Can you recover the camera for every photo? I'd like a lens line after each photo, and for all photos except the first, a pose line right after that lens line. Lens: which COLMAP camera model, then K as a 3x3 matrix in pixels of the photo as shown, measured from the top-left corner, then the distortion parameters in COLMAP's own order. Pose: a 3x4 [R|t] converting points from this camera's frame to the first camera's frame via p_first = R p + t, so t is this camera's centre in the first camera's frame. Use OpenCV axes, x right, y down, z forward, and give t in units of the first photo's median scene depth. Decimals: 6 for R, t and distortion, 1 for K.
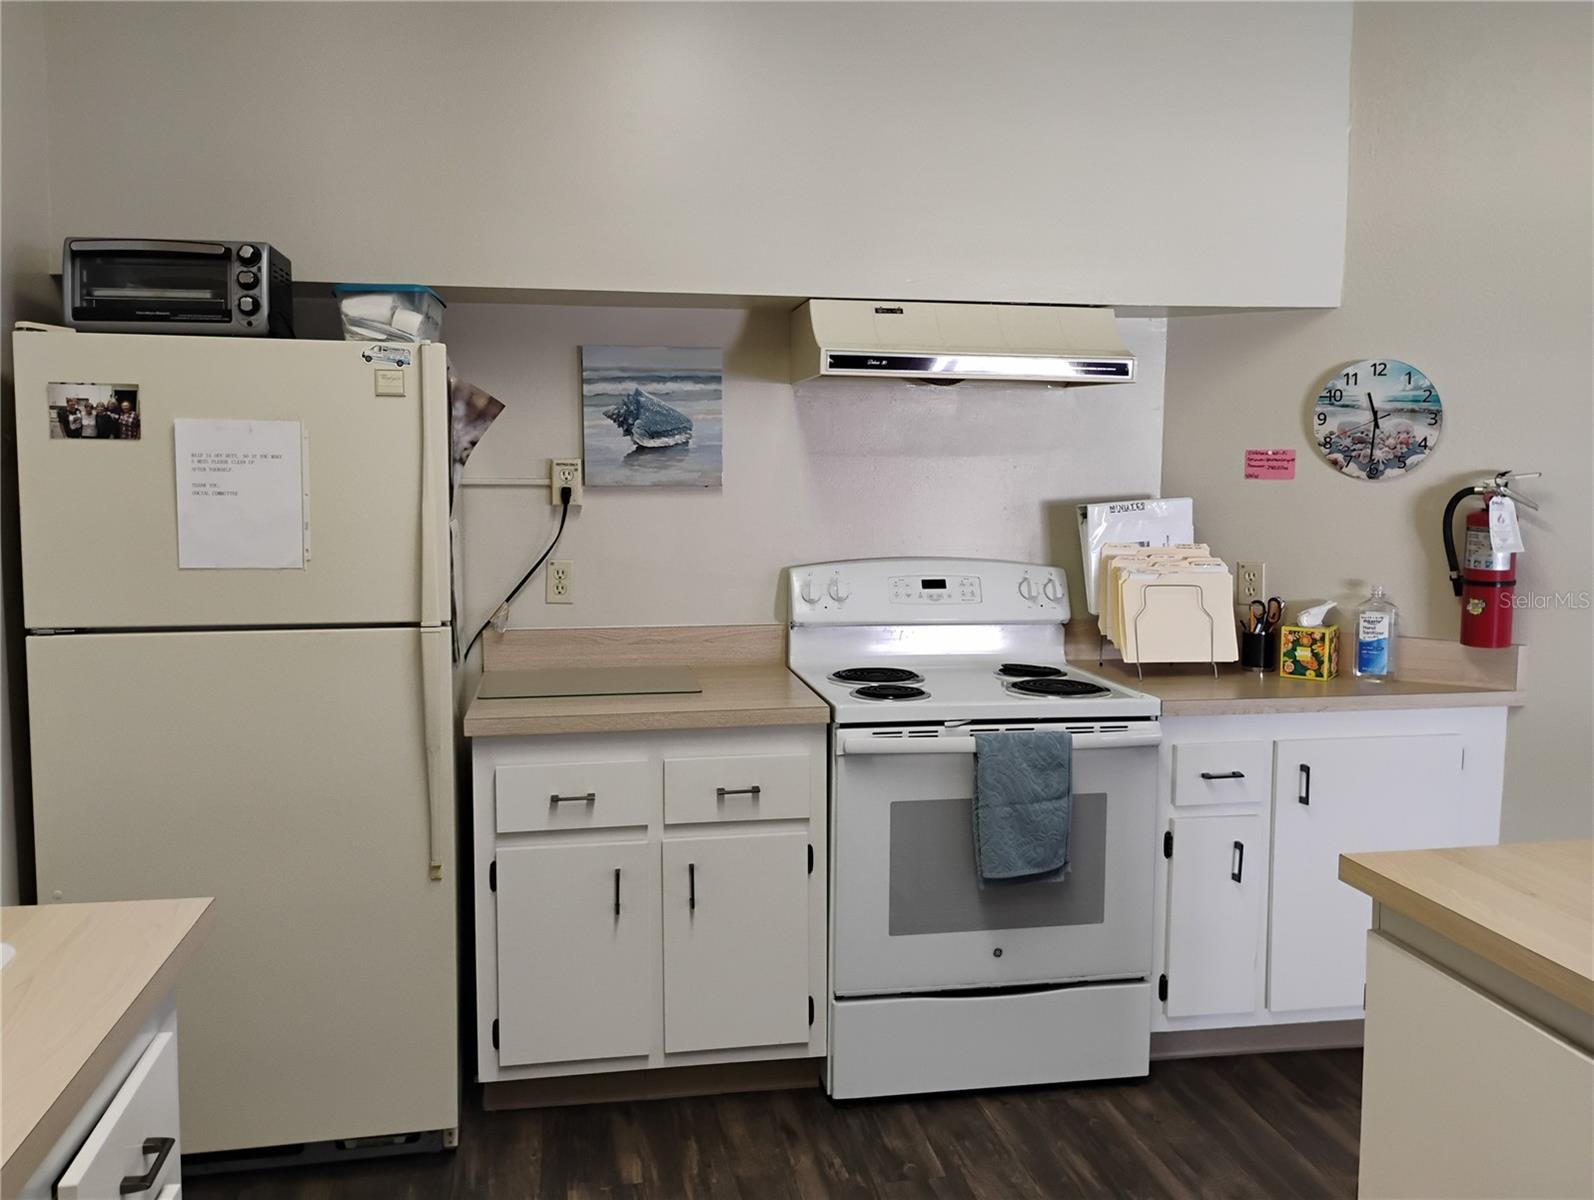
lens RADIAL K [[1350.8, 0, 798.1], [0, 1350.8, 594.0], [0, 0, 1]] dist [0.049913, -0.006859]
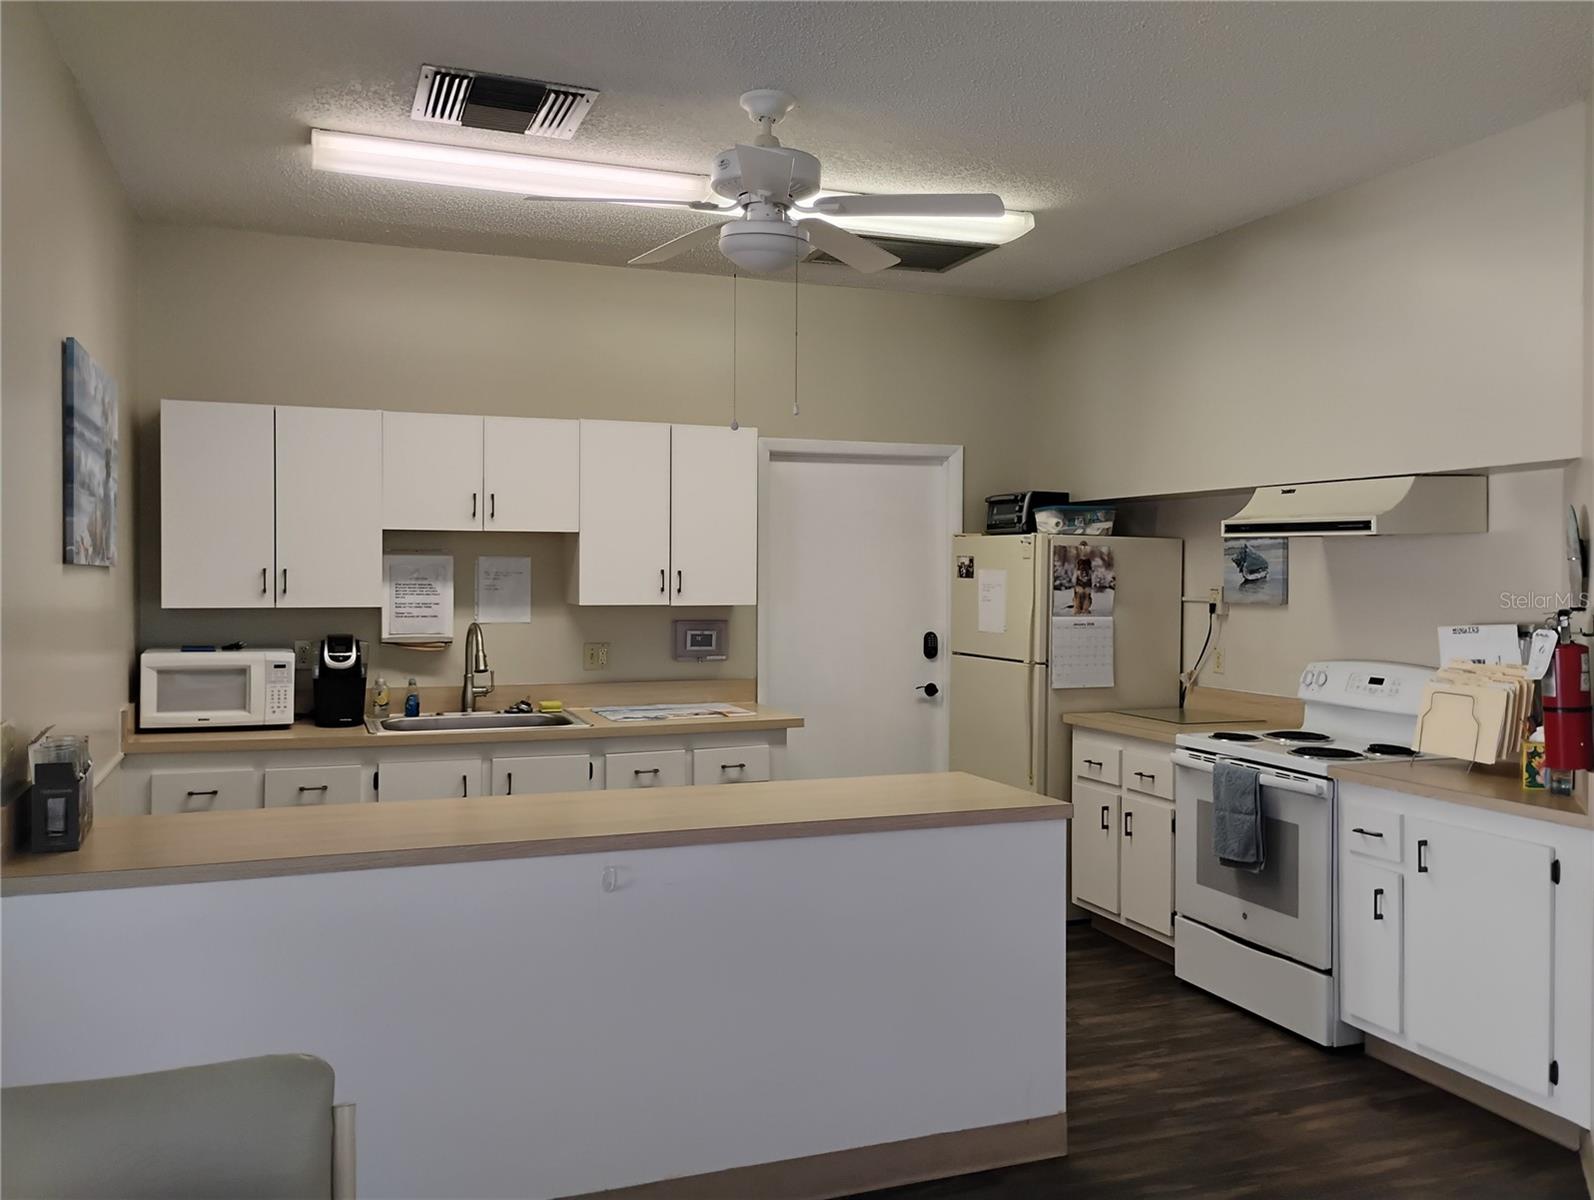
lens RADIAL K [[1350.8, 0, 799.6], [0, 1350.8, 597.9], [0, 0, 1]] dist [0.049913, -0.006859]
pose [[0.174711, 0.017613, -0.984462, 1.515697], [-0.097826, 0.995203, 0.000444, -0.038621], [0.979748, 0.096229, 0.175596, 0.213087]]
